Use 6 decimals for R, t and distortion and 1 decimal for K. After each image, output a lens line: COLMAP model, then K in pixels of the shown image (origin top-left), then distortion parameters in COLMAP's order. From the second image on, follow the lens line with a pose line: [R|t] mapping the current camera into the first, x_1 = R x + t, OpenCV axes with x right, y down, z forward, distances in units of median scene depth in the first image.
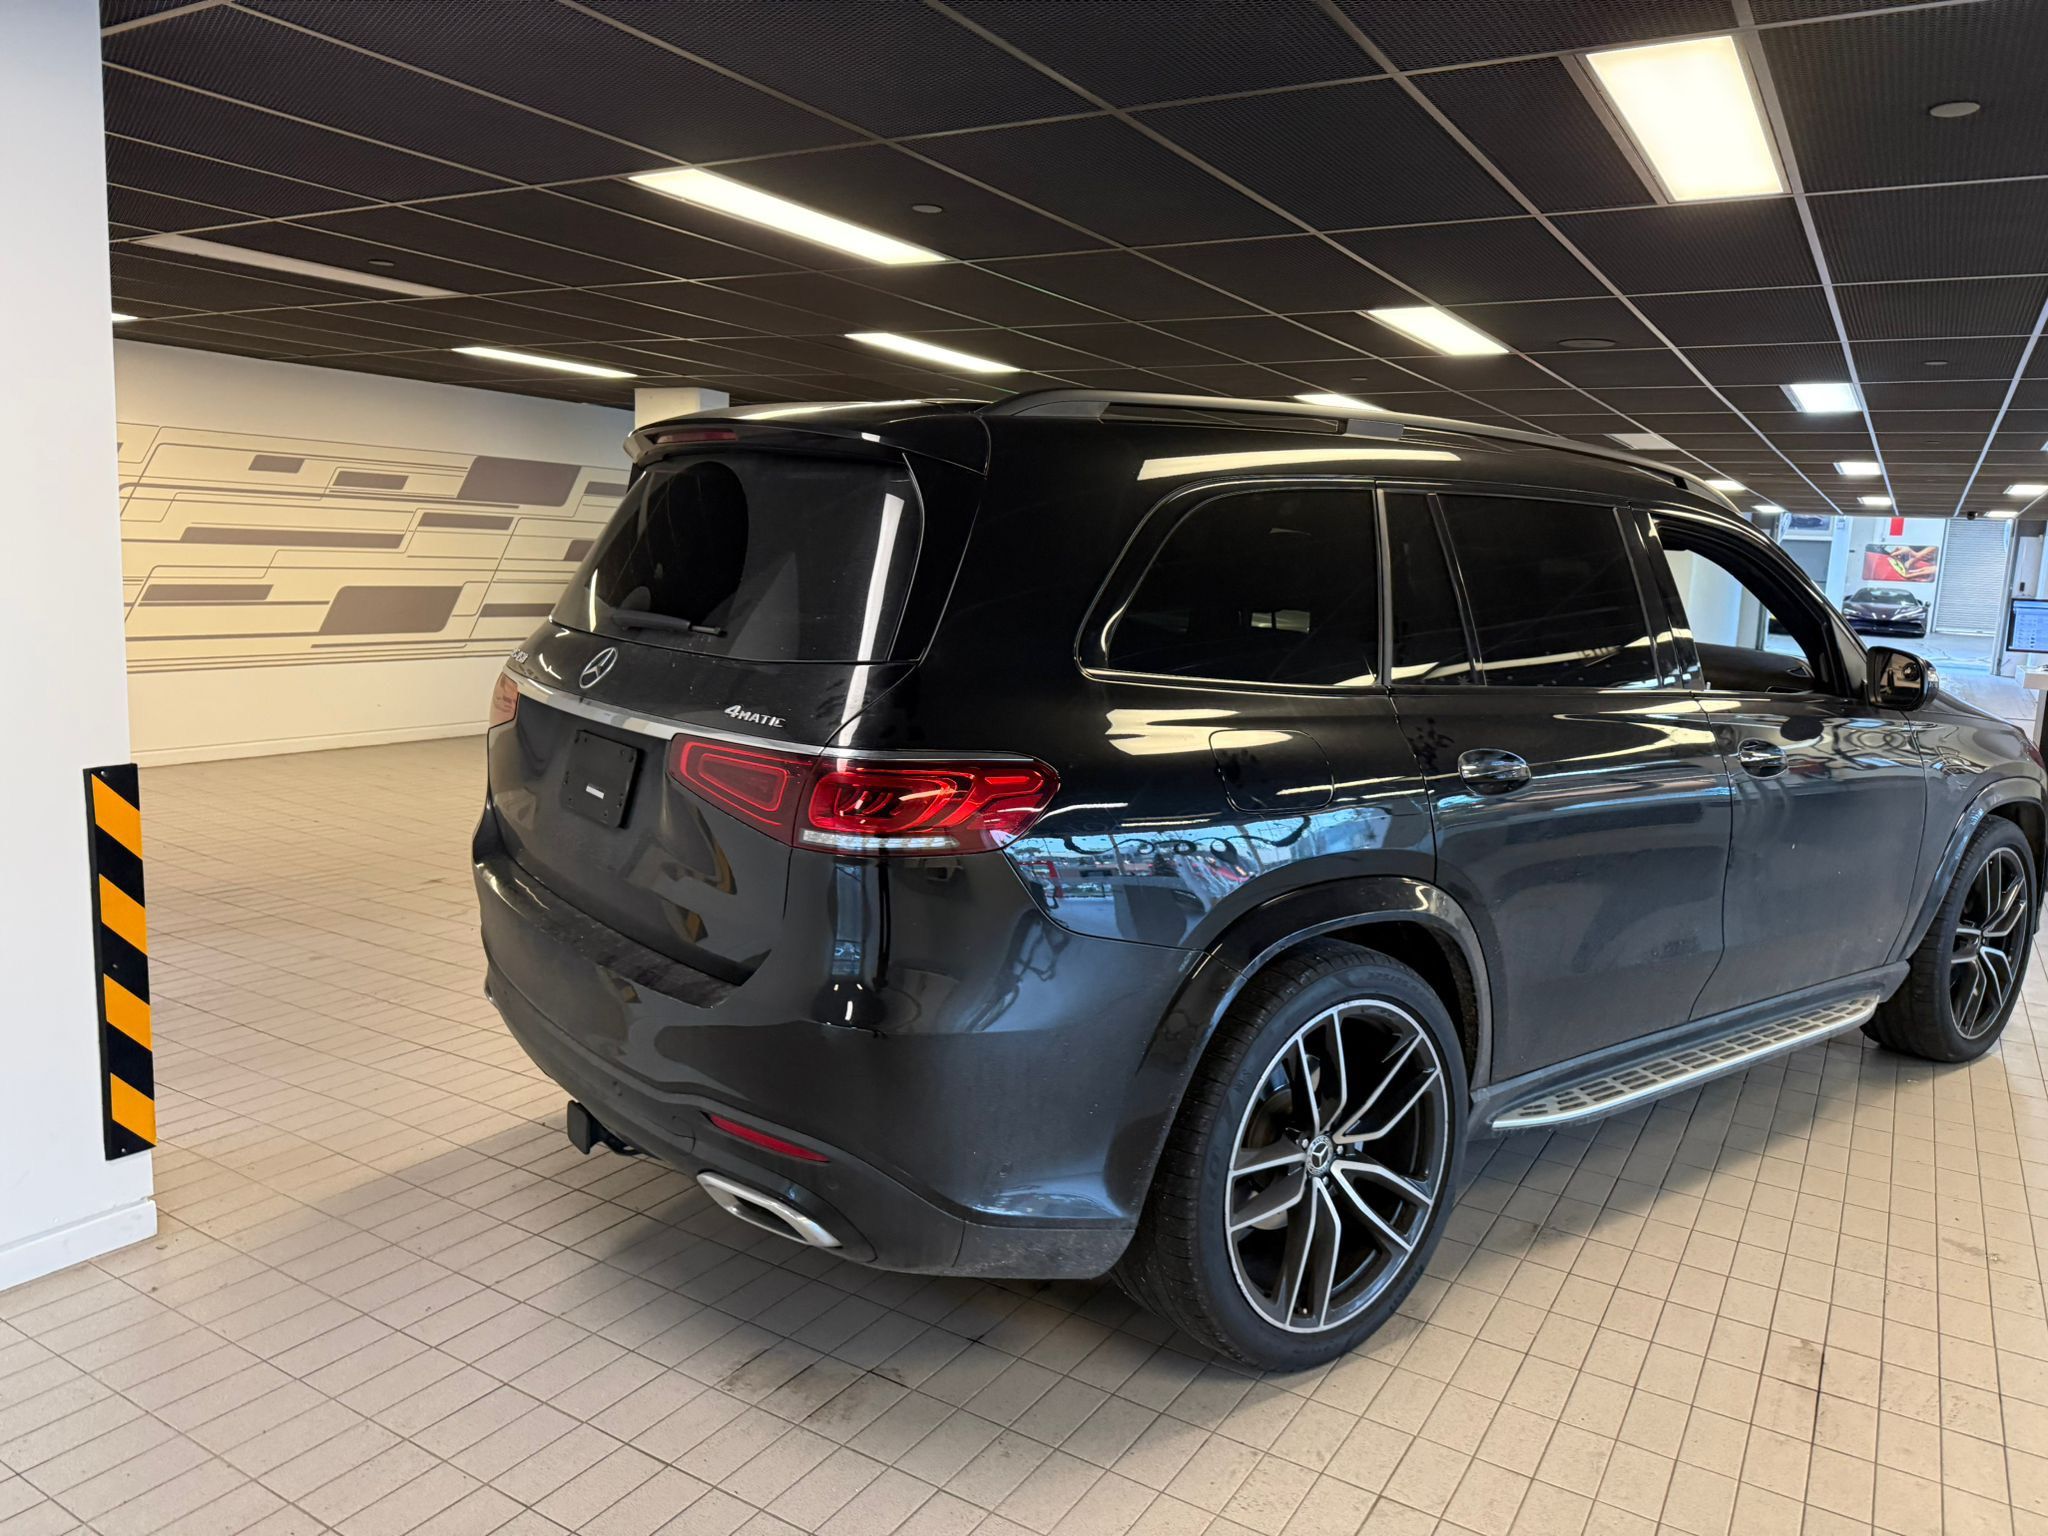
lens RADIAL K [[1442.5, 0, 1031.4], [0, 1442.5, 760.3], [0, 0, 1]] dist [0.002948, -0.006540]
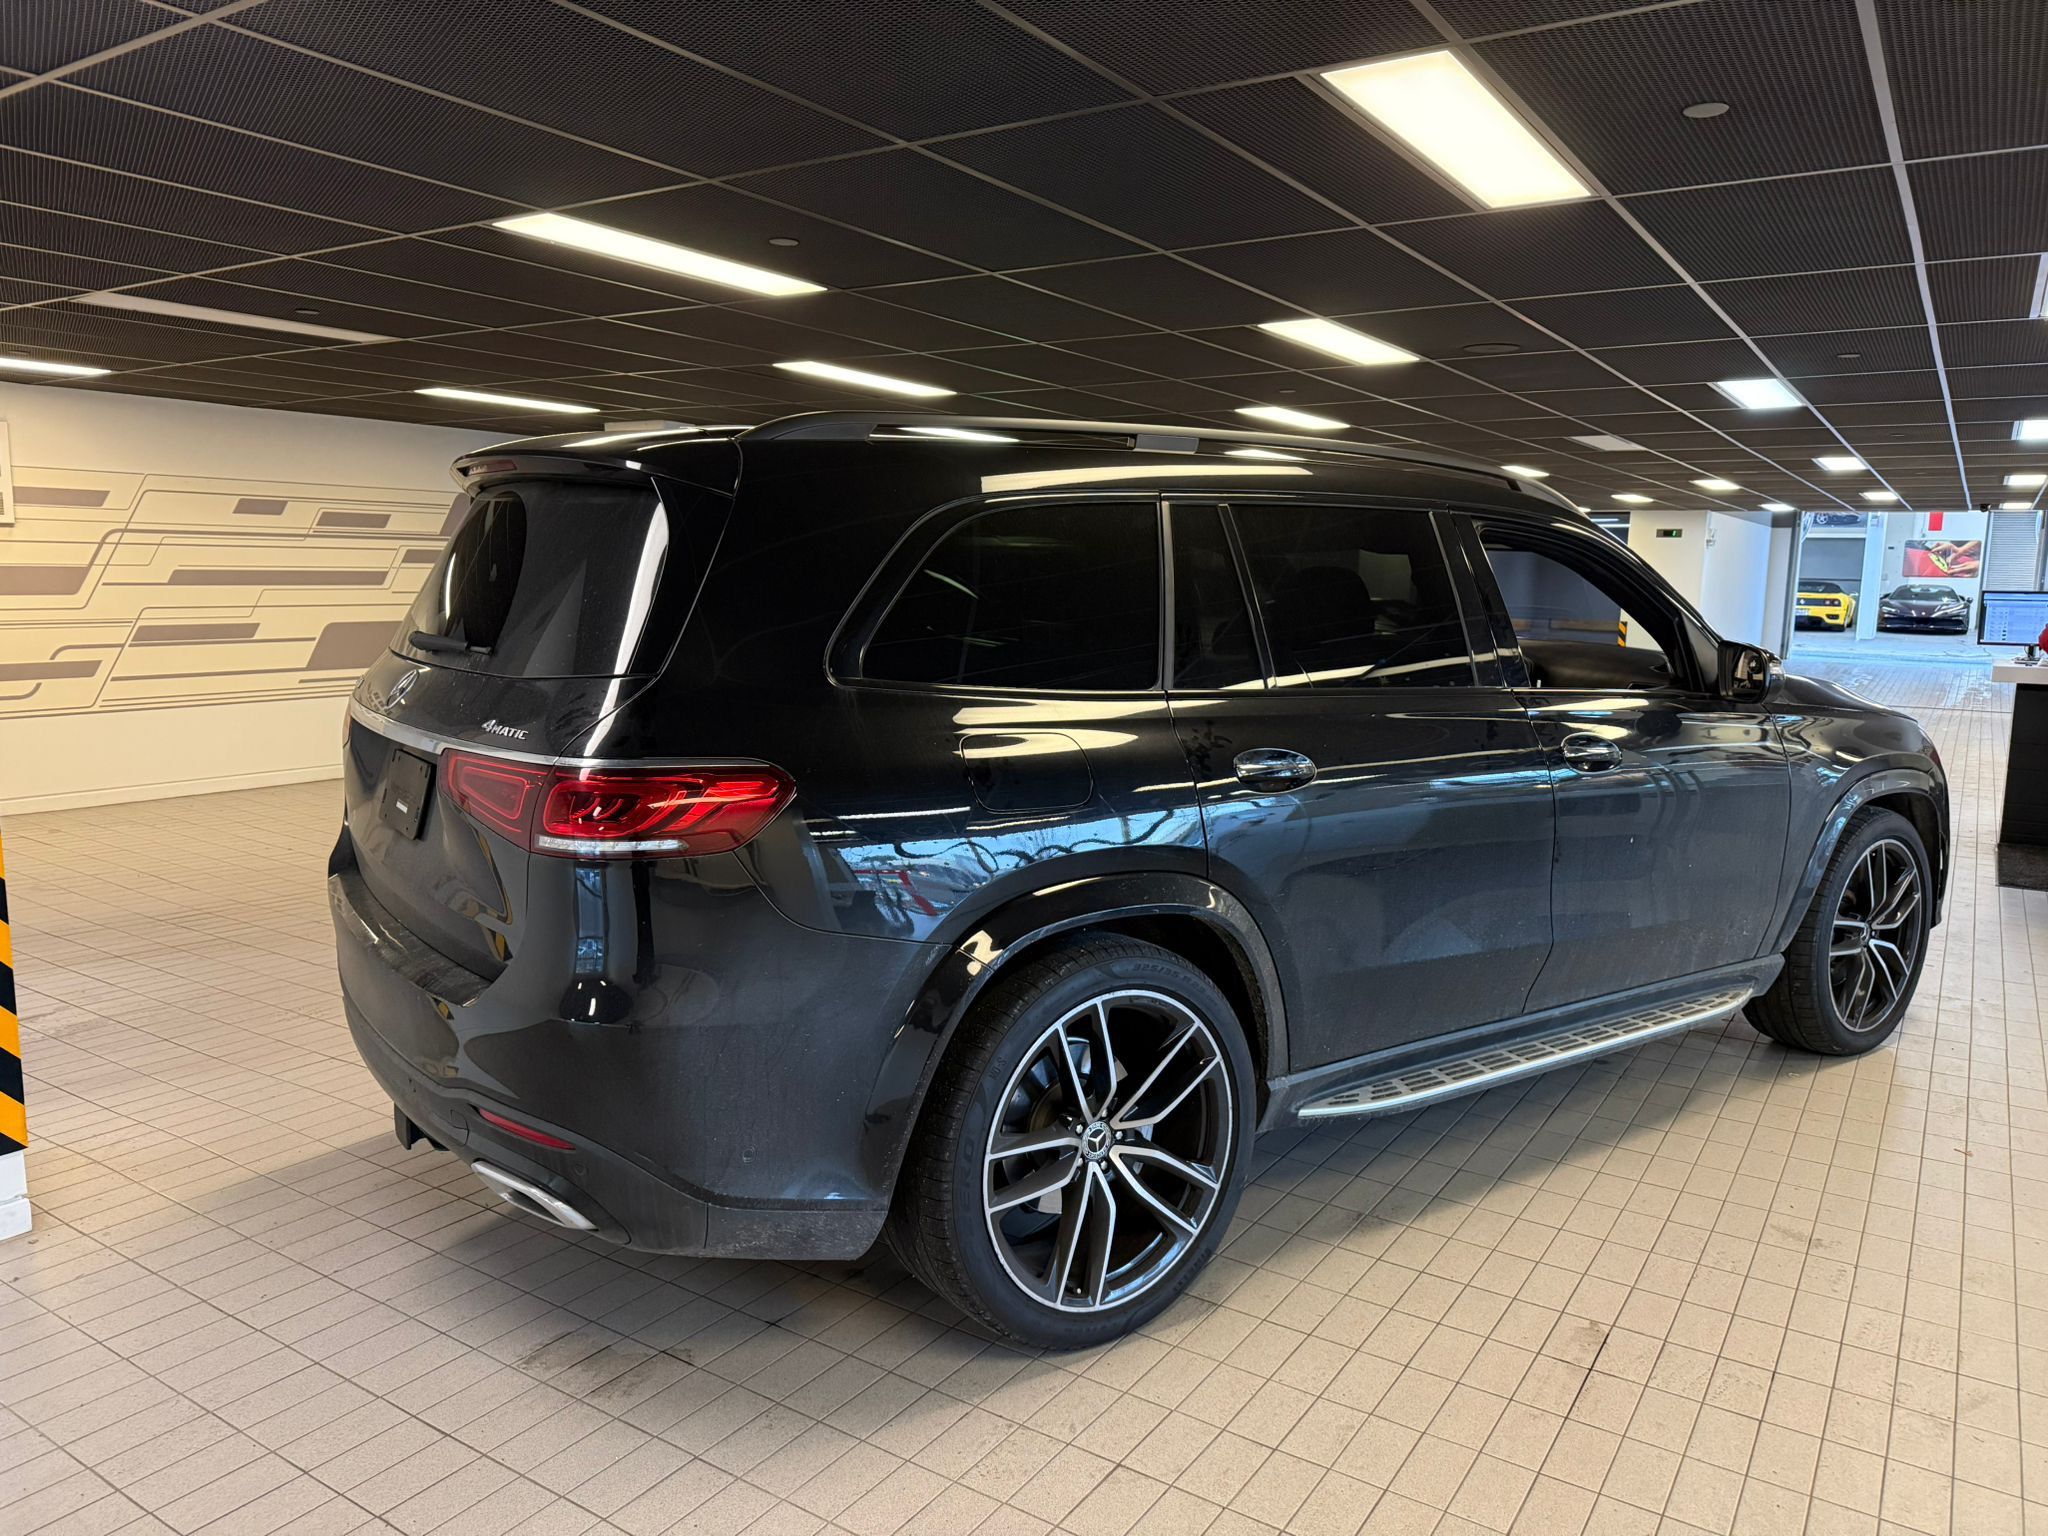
lens RADIAL K [[1439.5, 0, 1012.5], [0, 1439.5, 776.6], [0, 0, 1]] dist [0.006244, -0.007937]
pose [[0.998782, -0.021384, -0.044476, 0.185127], [0.021246, 0.999768, -0.003559, 0.012498], [0.044542, 0.002609, 0.999004, -0.037316]]
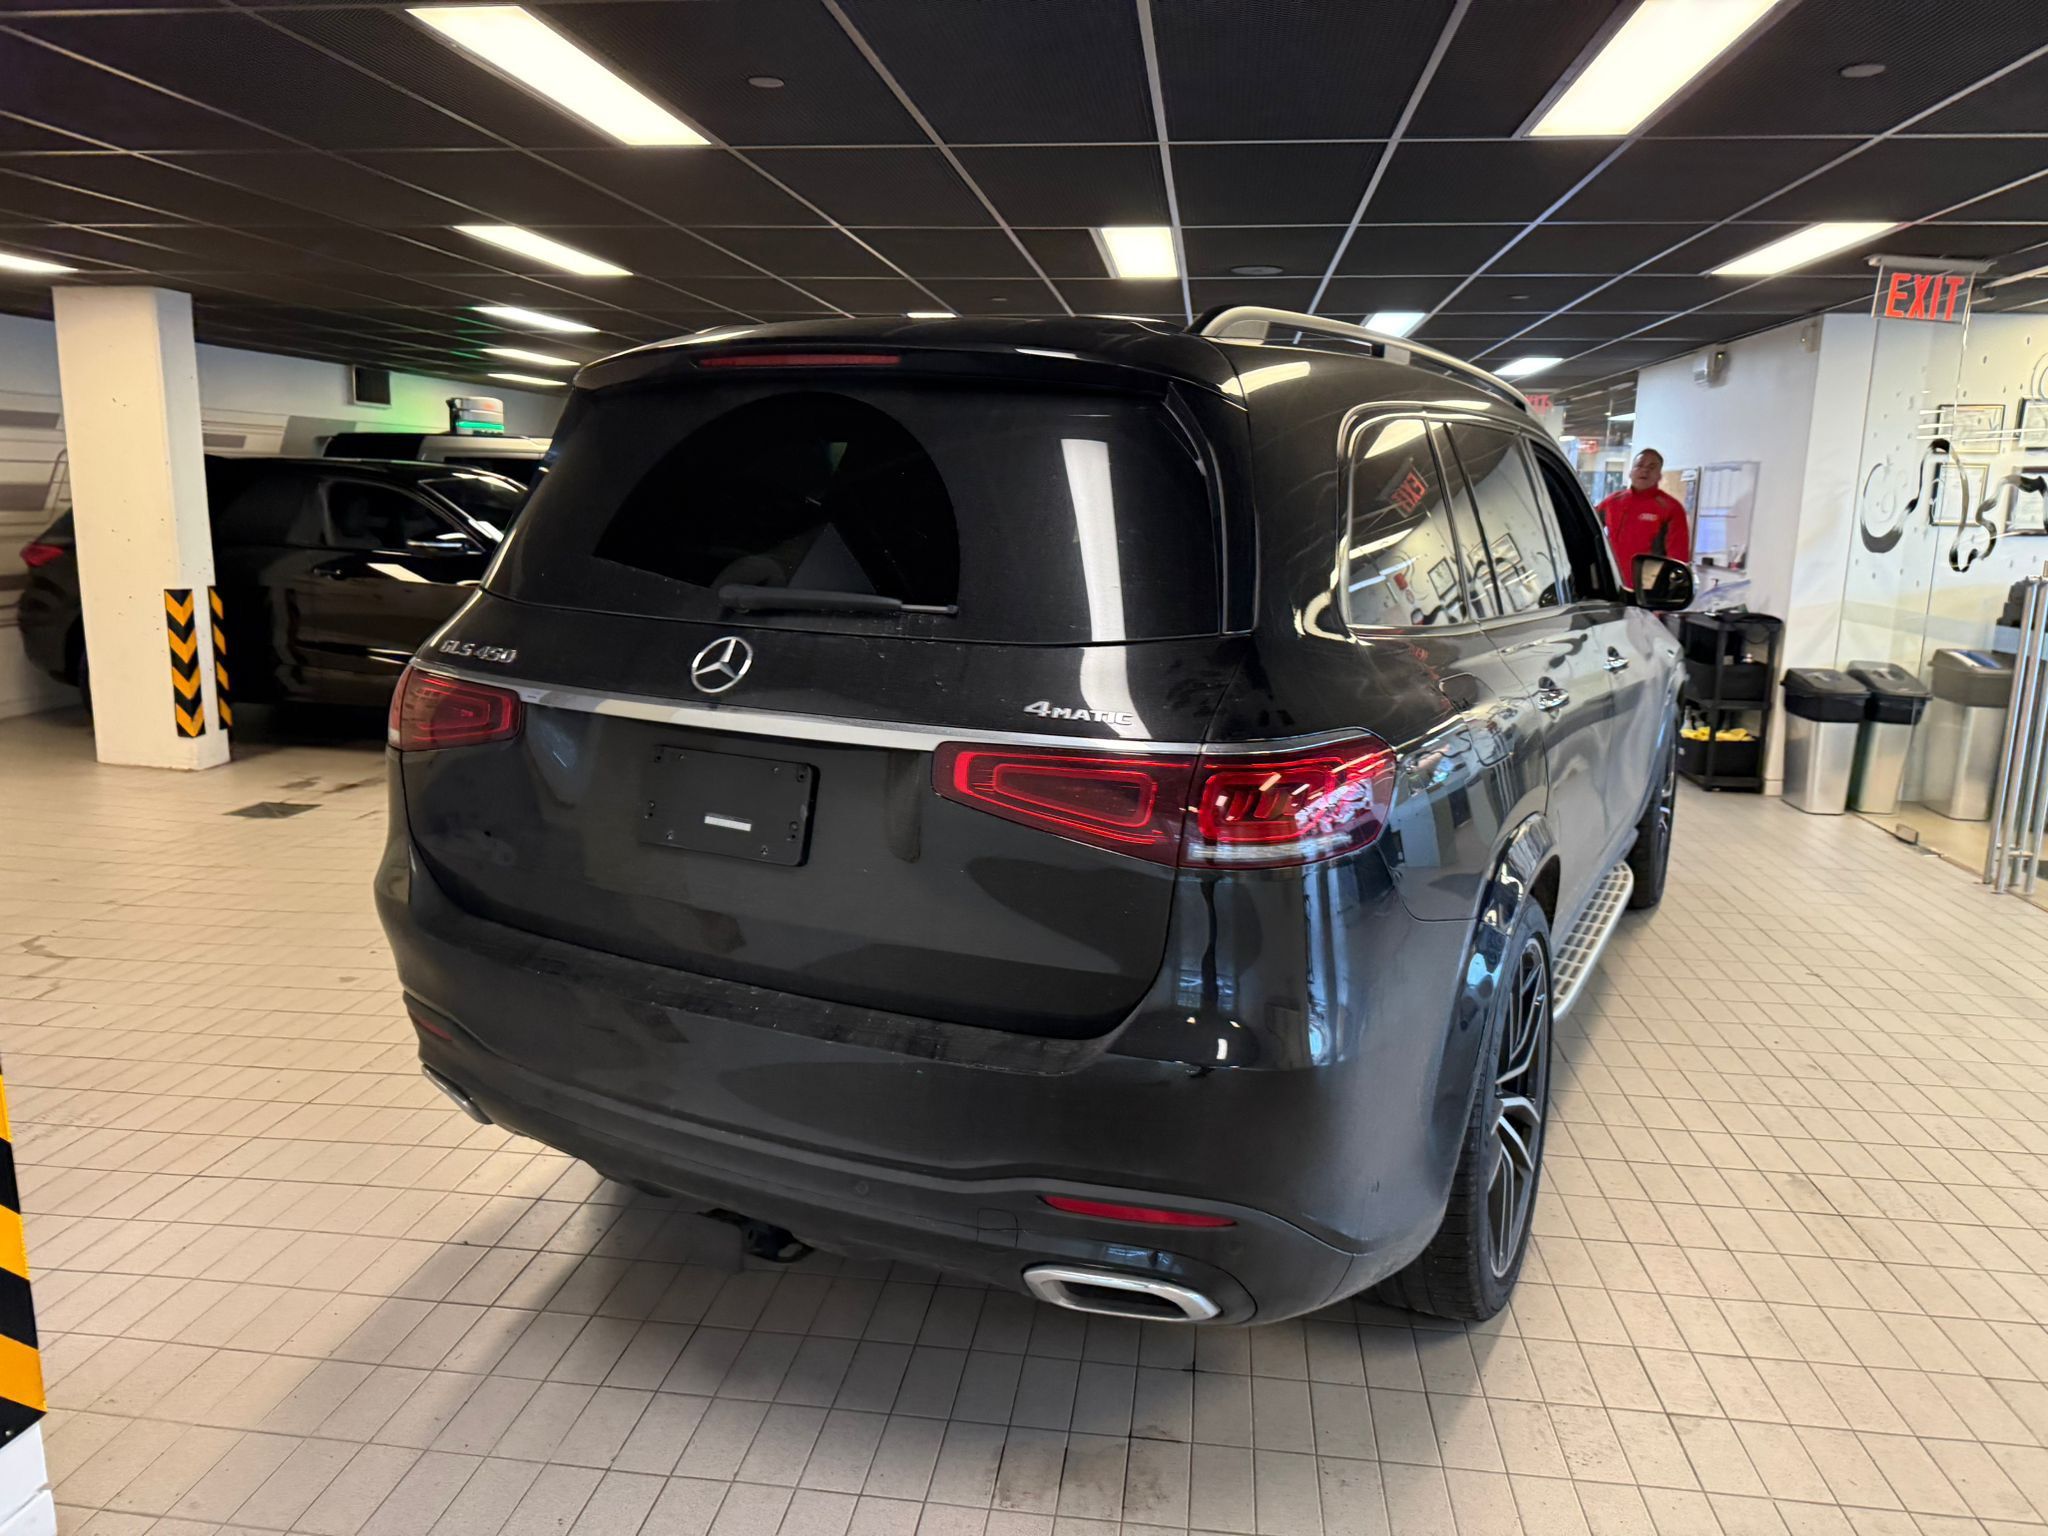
lens RADIAL K [[1452.8, 0, 1024.0], [0, 1452.8, 768.0], [0, 0, 1]] dist [-0.000235, -0.003543]
pose [[0.912710, -0.103617, 0.395253, -0.448073], [0.080563, 0.993959, 0.074536, -0.051627], [-0.400588, -0.036187, 0.915543, 0.210460]]
